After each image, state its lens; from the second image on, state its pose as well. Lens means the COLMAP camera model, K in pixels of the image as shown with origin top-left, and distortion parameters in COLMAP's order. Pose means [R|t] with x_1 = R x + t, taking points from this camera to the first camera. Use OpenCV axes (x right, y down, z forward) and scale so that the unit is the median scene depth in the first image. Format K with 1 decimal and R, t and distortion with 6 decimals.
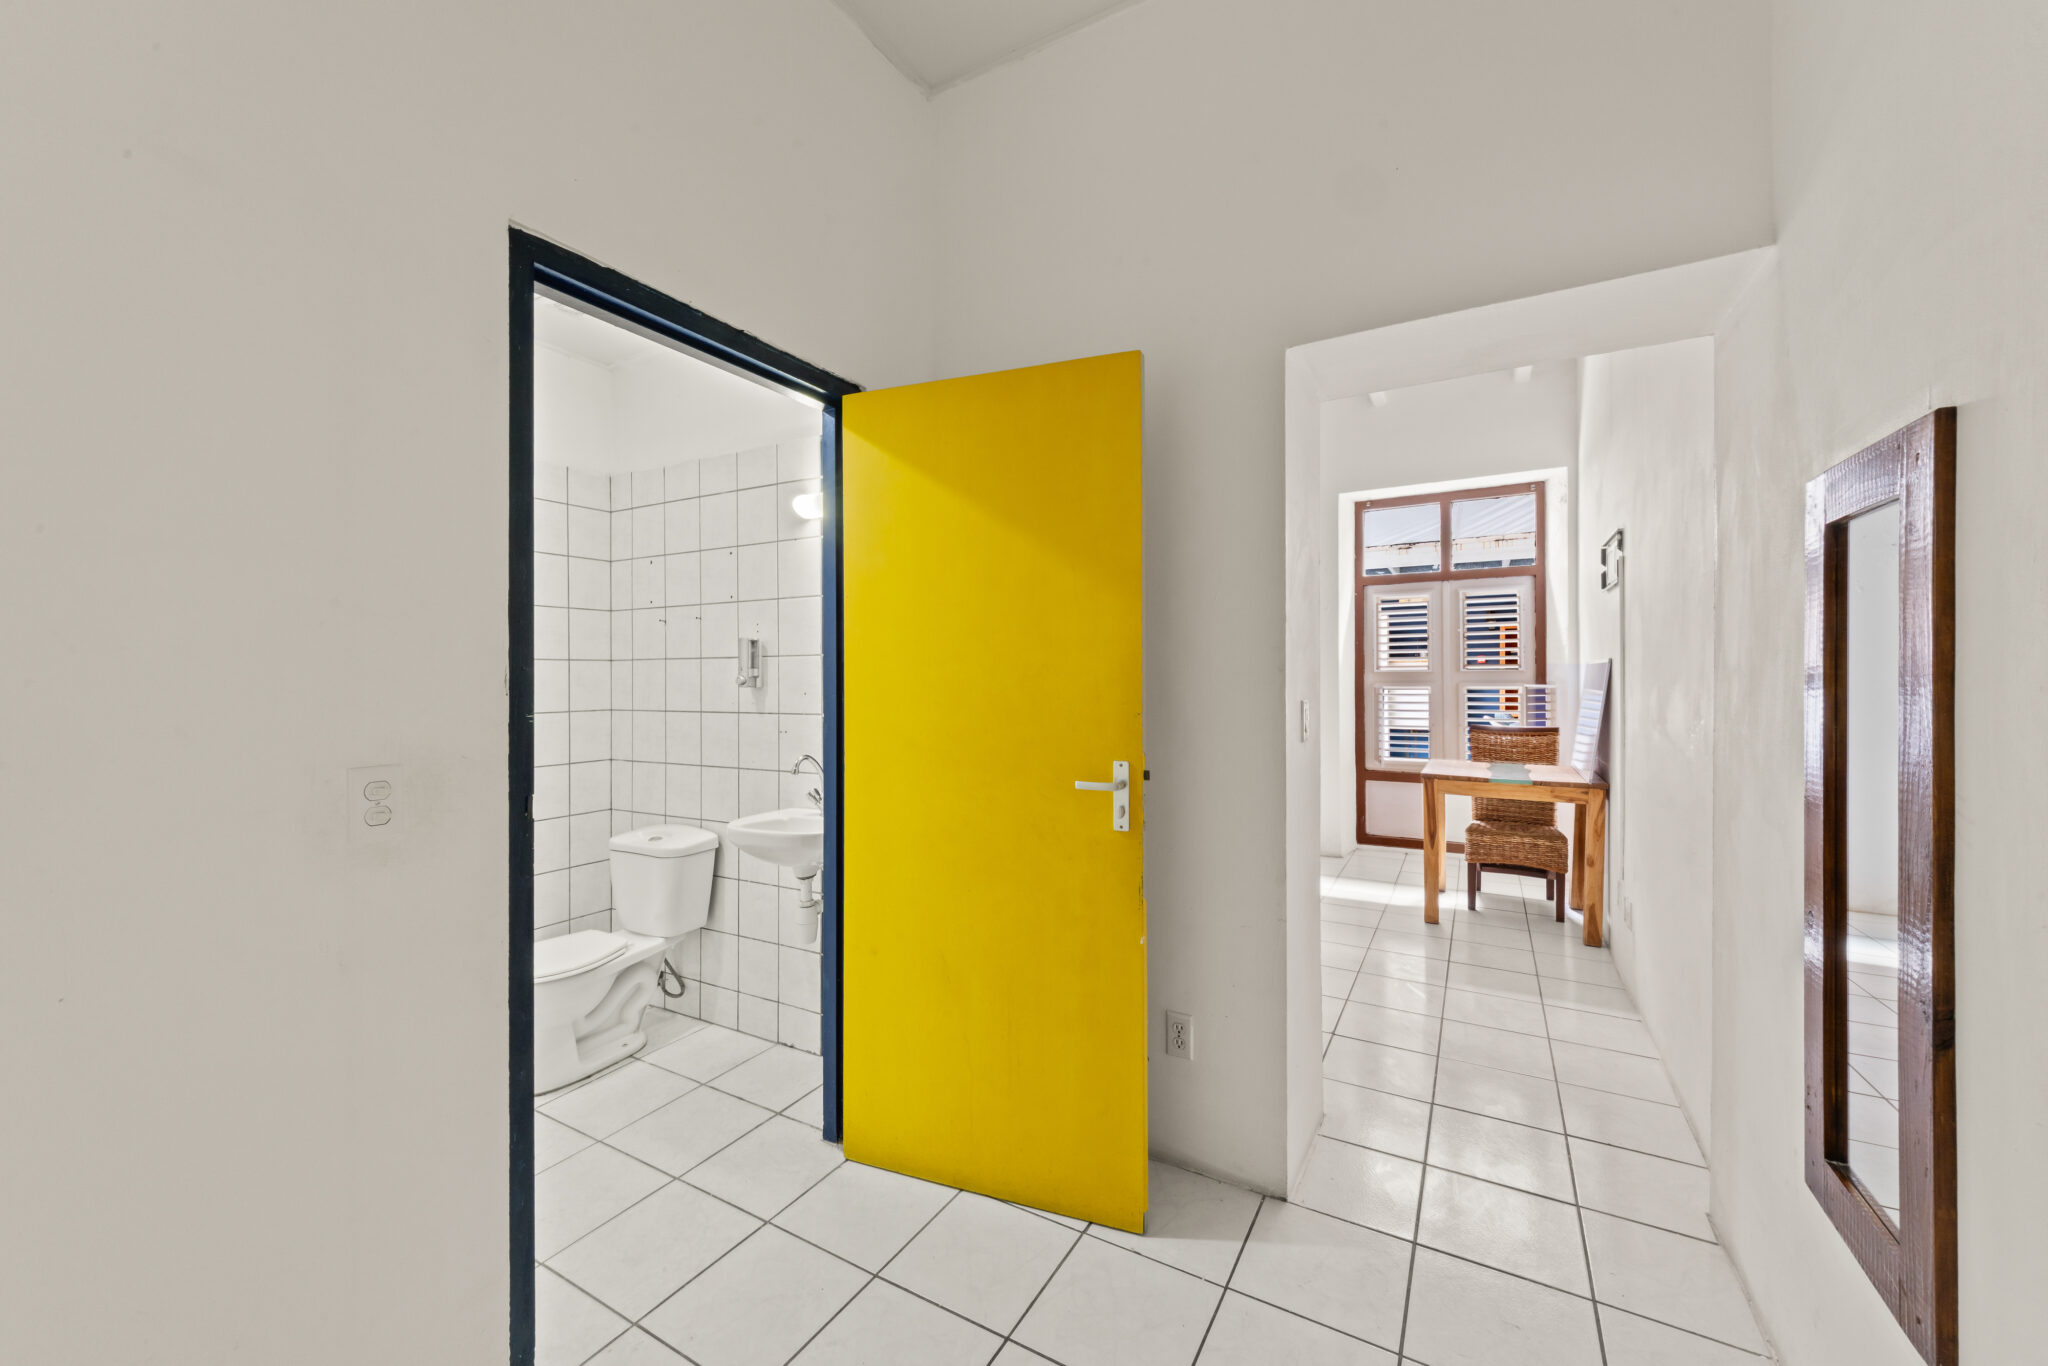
lens RADIAL K [[769.2, 0, 1023.1], [0, 769.2, 680.8], [0, 0, 1]] dist [0.002916, 0.000150]
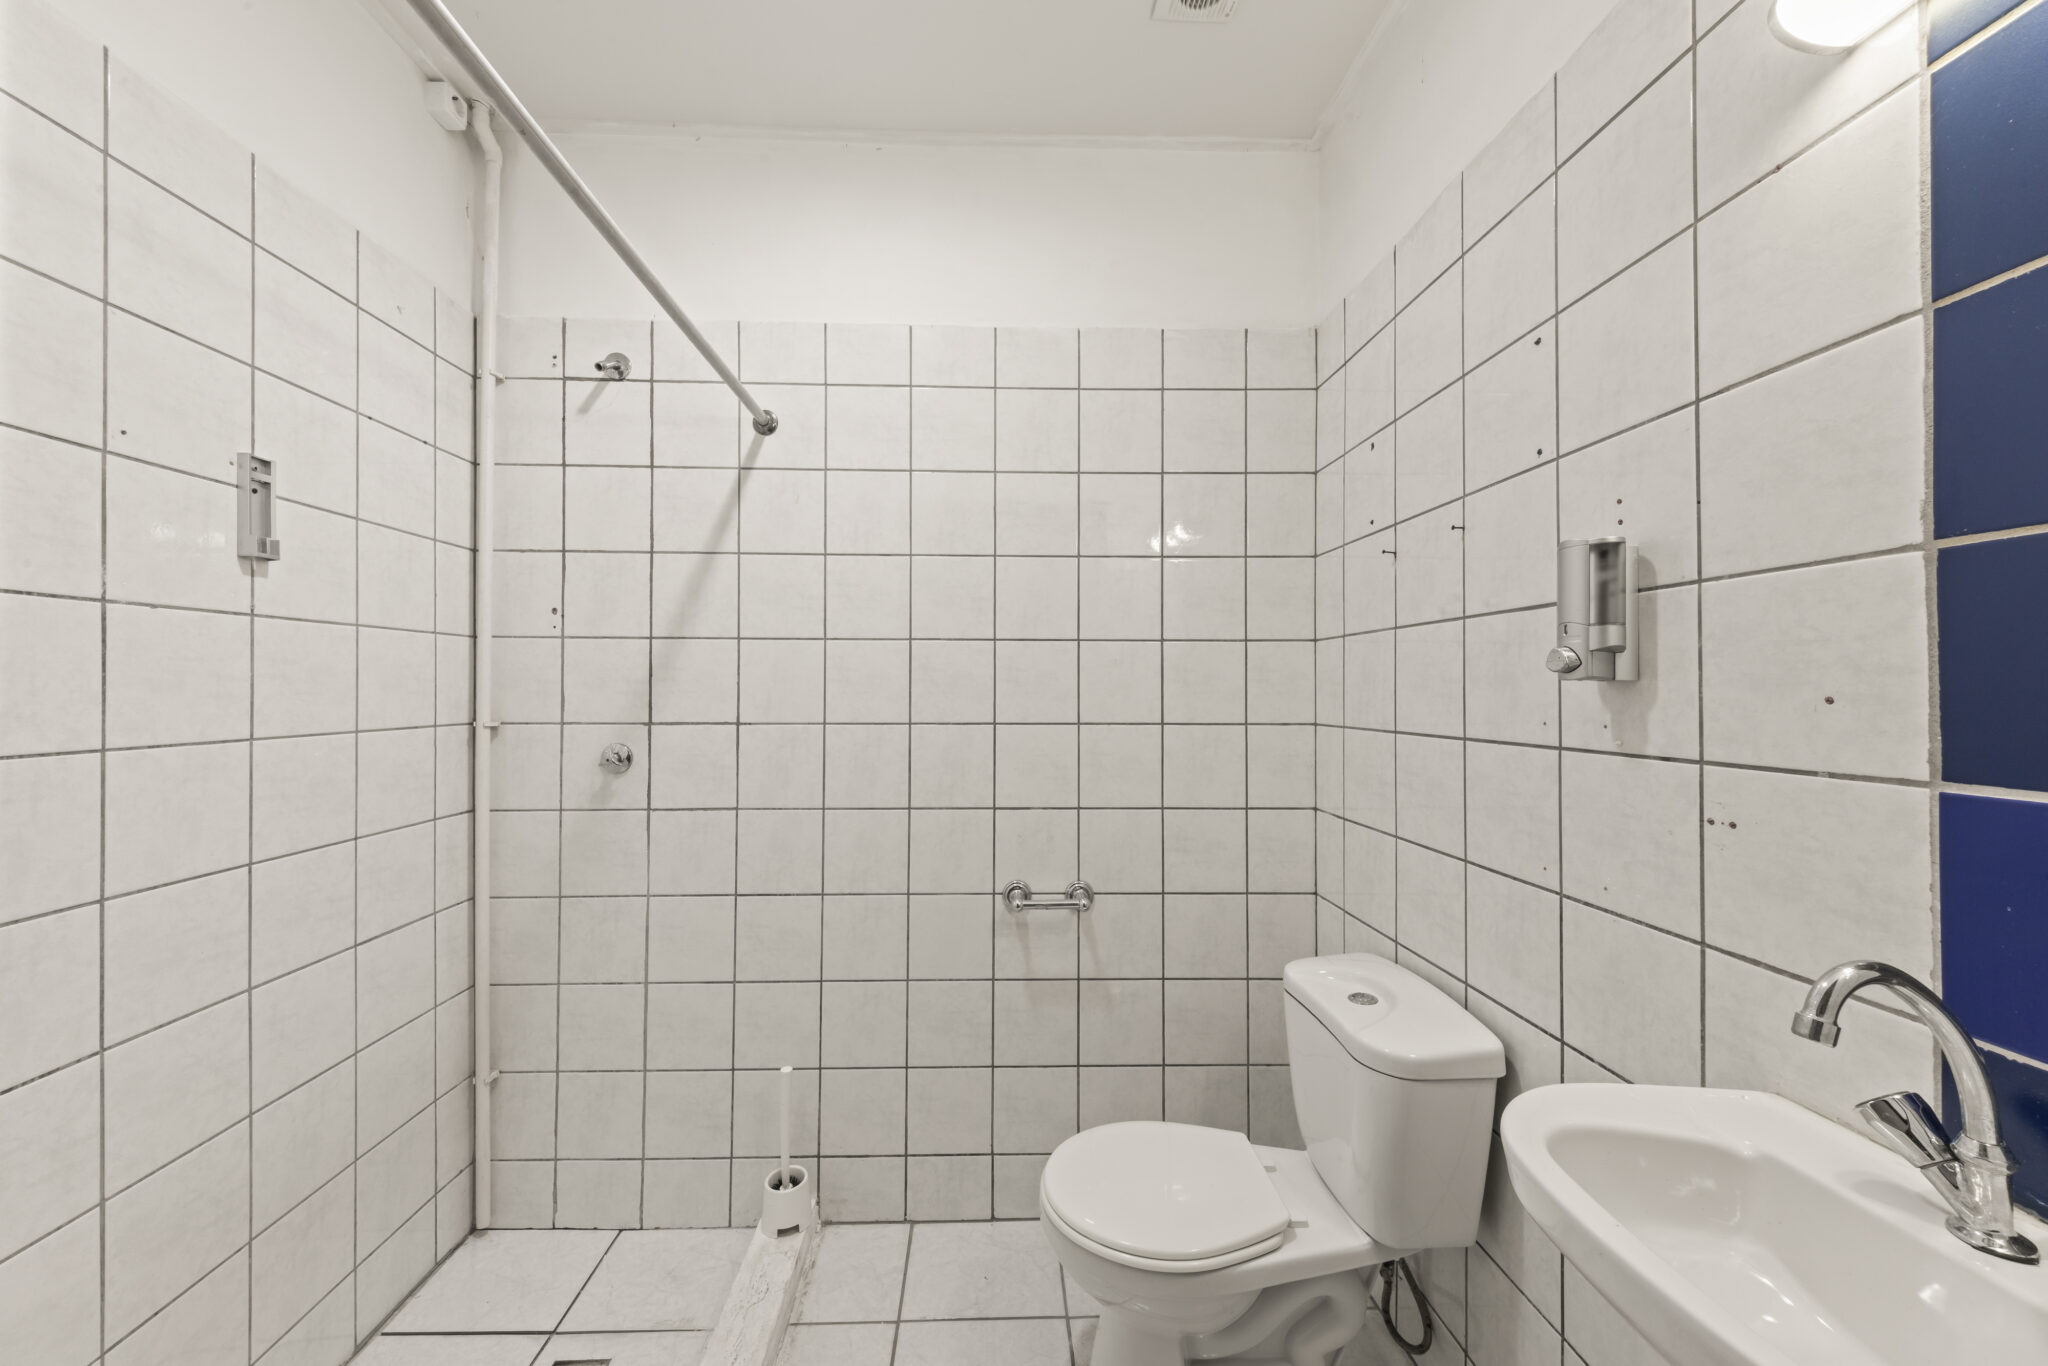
lens RADIAL K [[769.2, 0, 1009.7], [0, 769.2, 682.4], [0, 0, 1]] dist [0.002916, 0.000150]
pose [[0.538717, -0.004370, -0.842476, -0.200648], [-0.000629, 0.999984, -0.005589, 0.011599], [0.842487, 0.003541, 0.538705, 0.580935]]
